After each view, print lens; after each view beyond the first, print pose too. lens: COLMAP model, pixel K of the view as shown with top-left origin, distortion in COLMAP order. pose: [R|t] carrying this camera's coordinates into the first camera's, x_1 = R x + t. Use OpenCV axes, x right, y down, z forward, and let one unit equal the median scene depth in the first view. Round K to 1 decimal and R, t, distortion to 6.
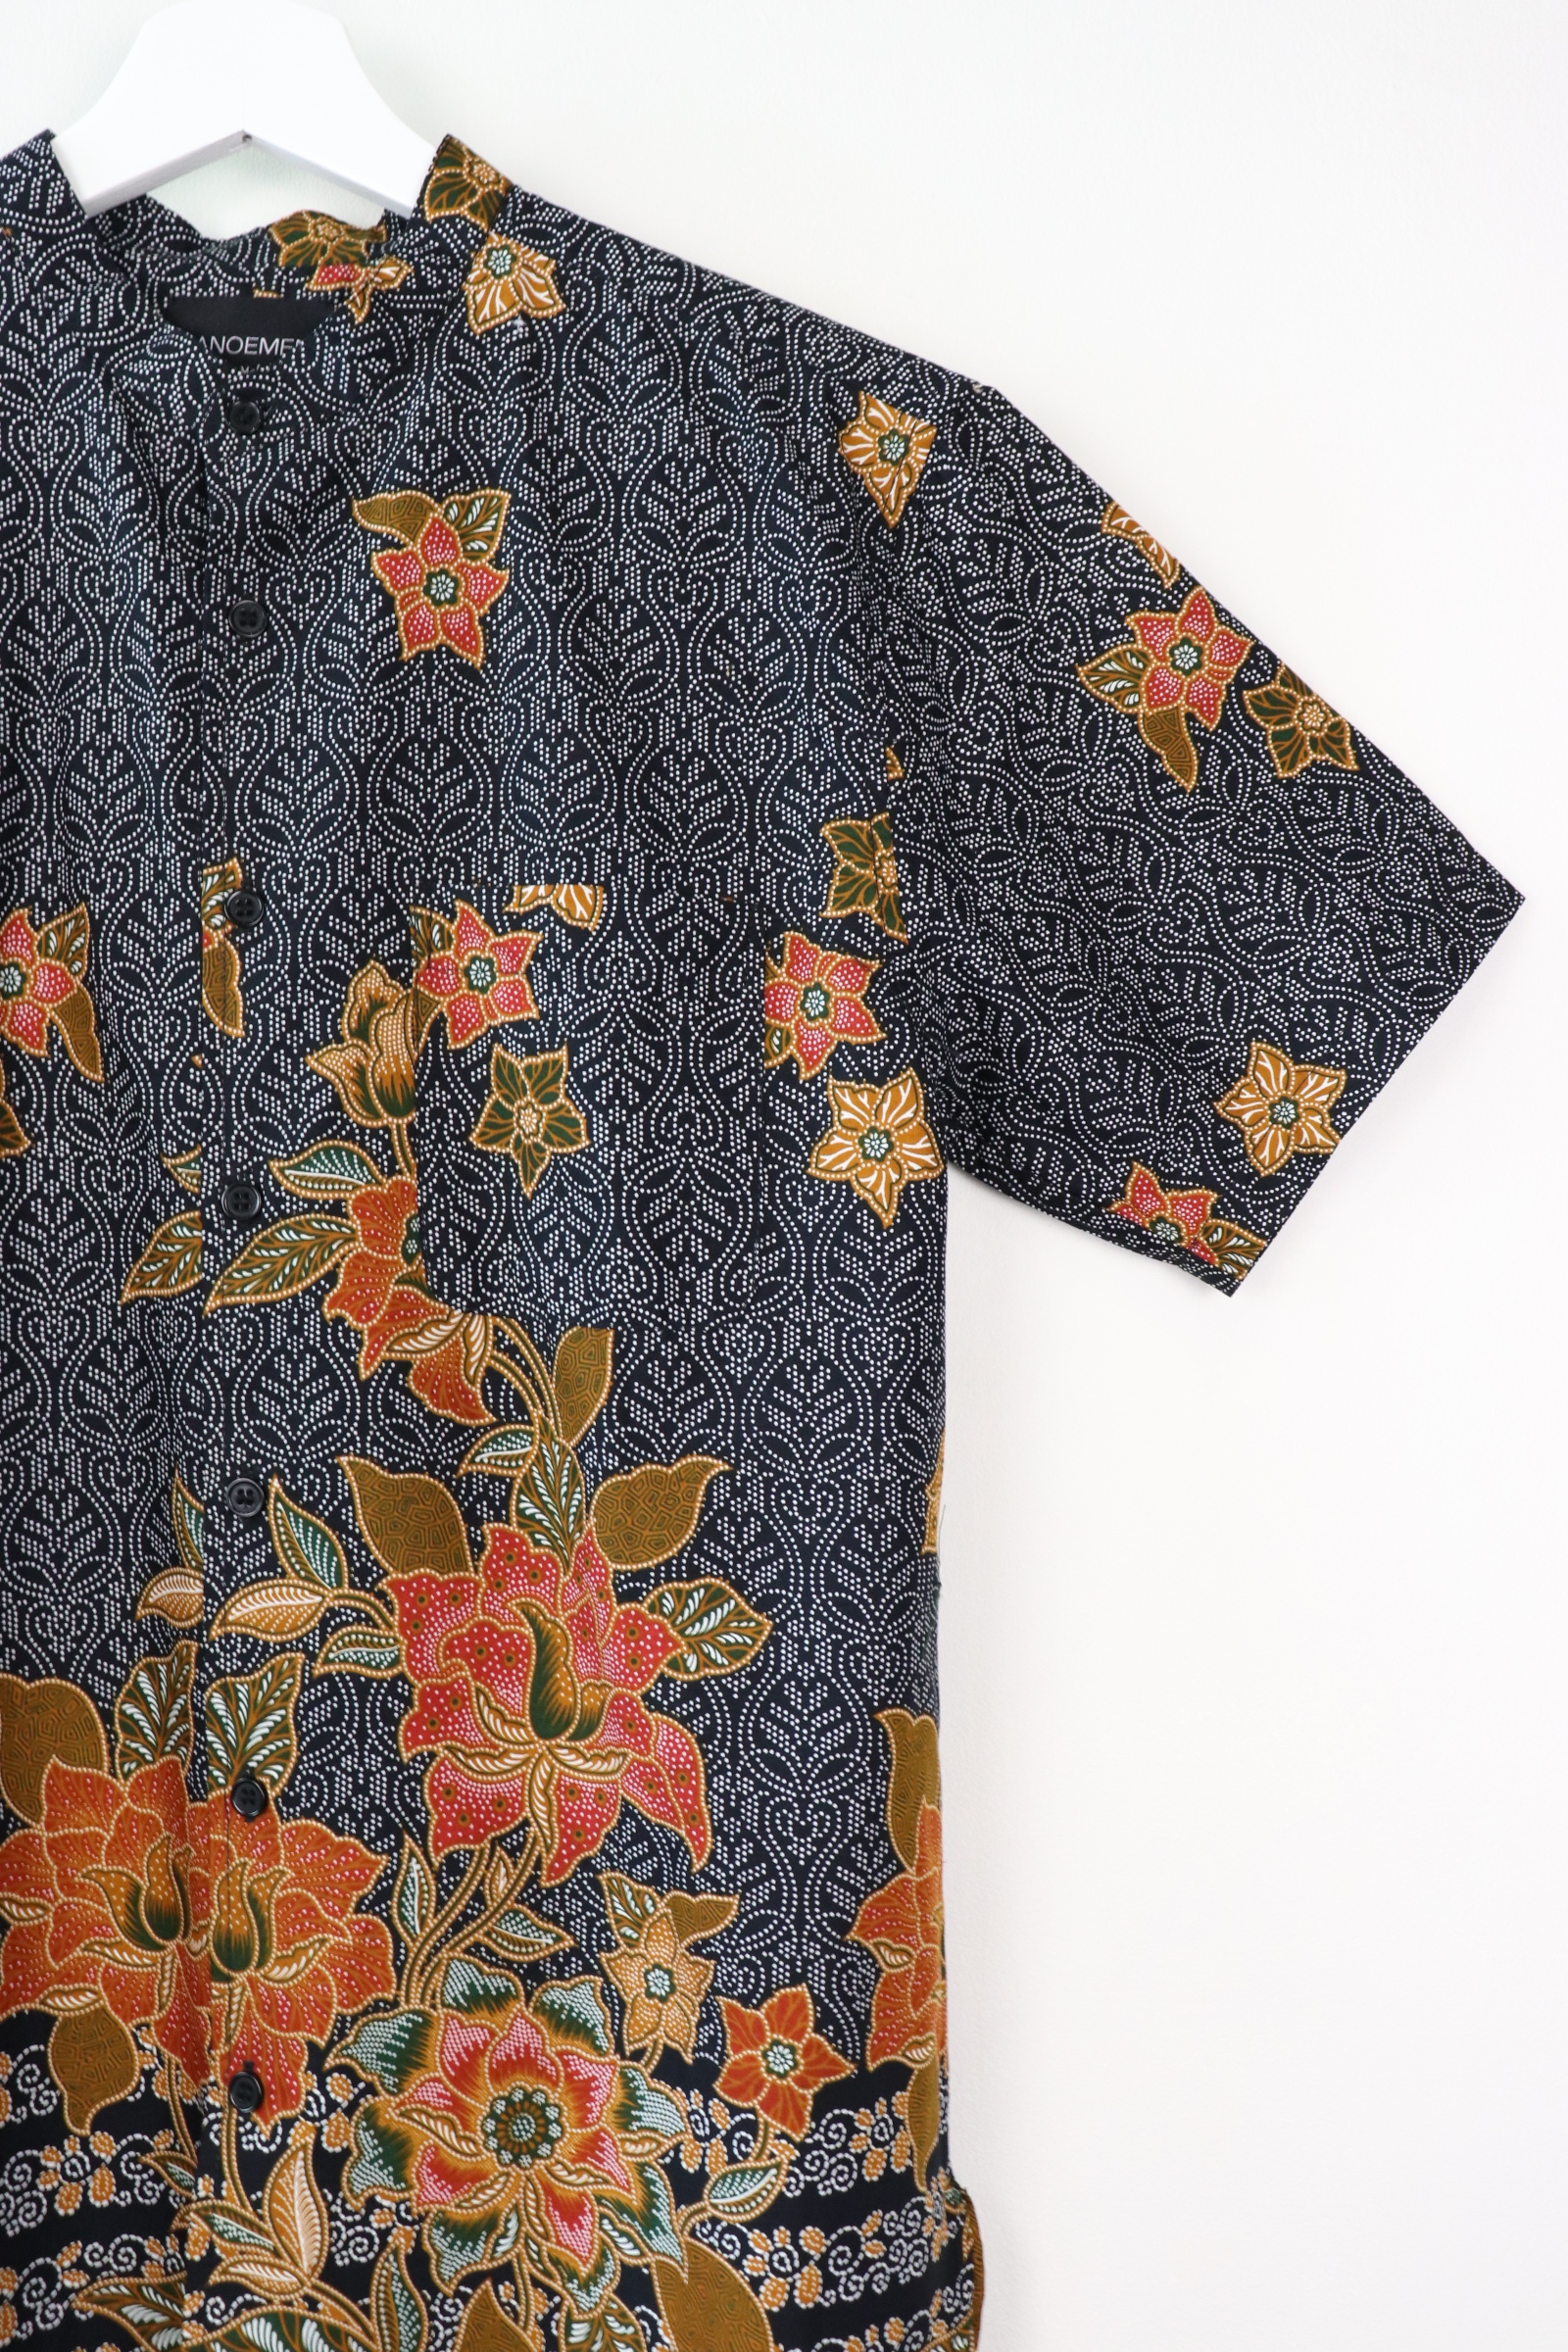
lens RADIAL K [[2086.3, 0, 770.4], [0, 2086.3, 1147.6], [0, 0, 1]] dist [-0.149596, 0.140316]
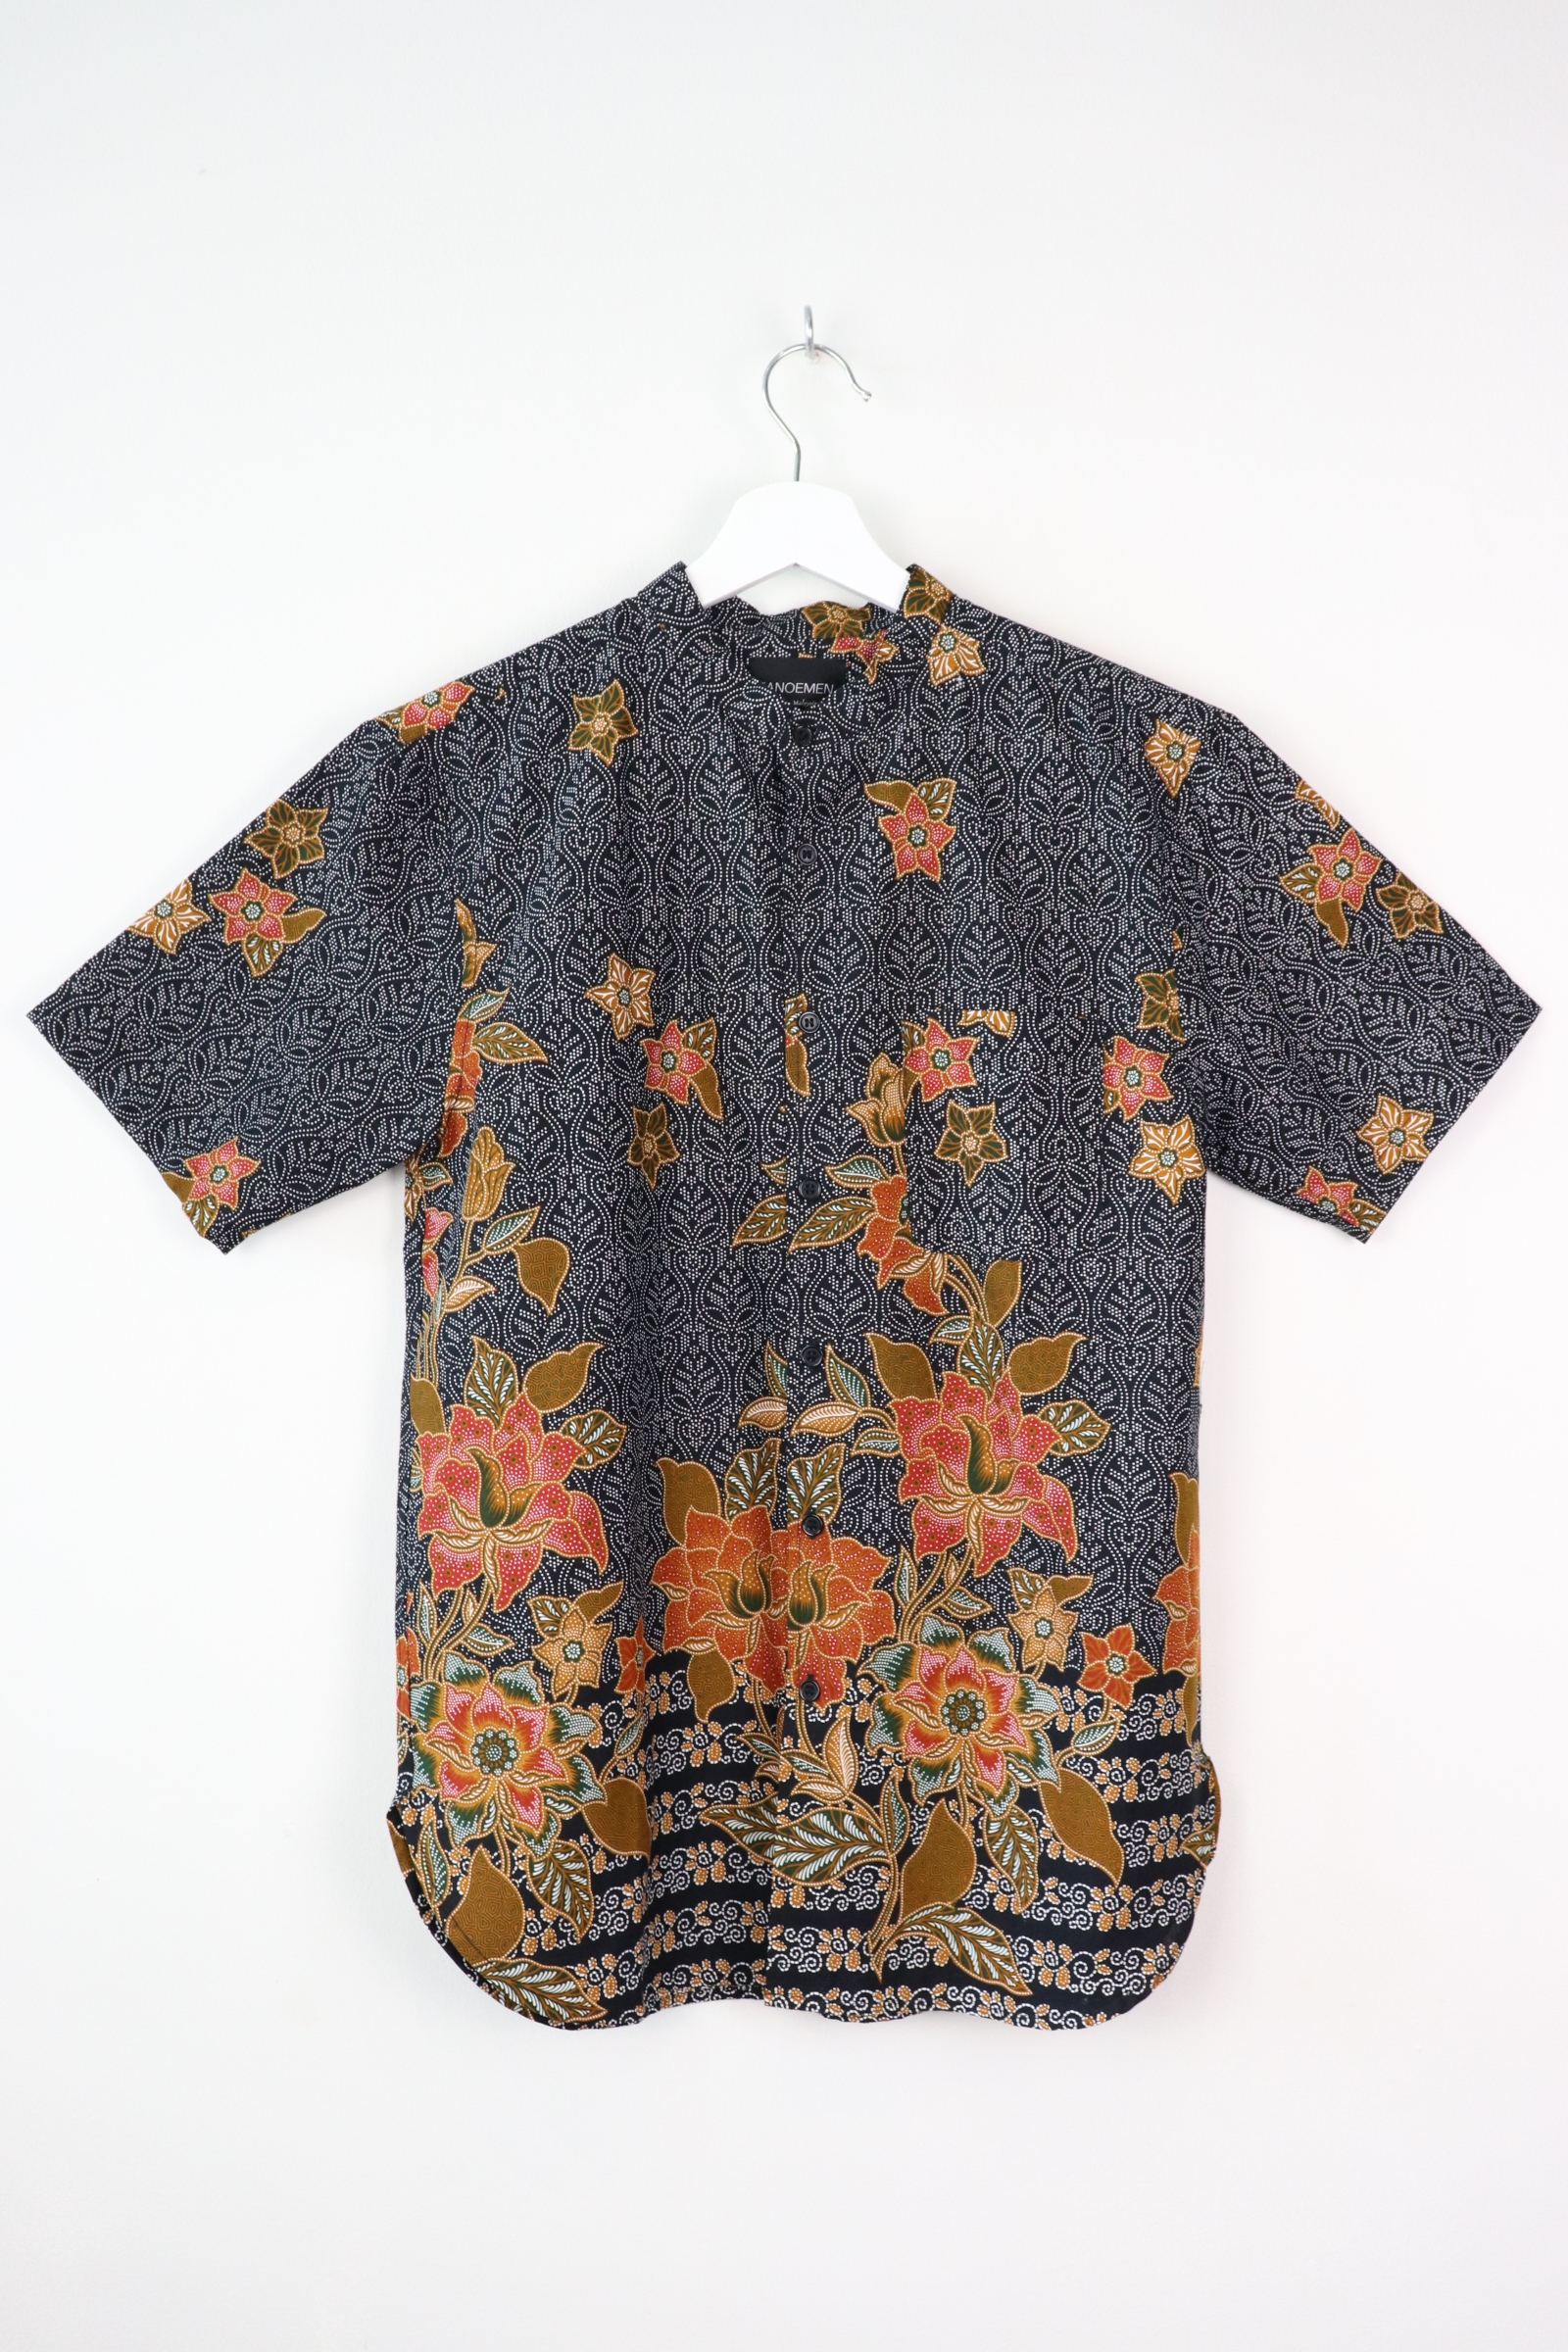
lens RADIAL K [[2086.3, 0, 770.4], [0, 2086.3, 1147.6], [0, 0, 1]] dist [-0.149596, 0.140316]
pose [[0.999093, 0.002796, -0.042489, -0.210336], [-0.001568, 0.999581, 0.028888, -0.060172], [0.042552, -0.028795, 0.998679, -0.773300]]
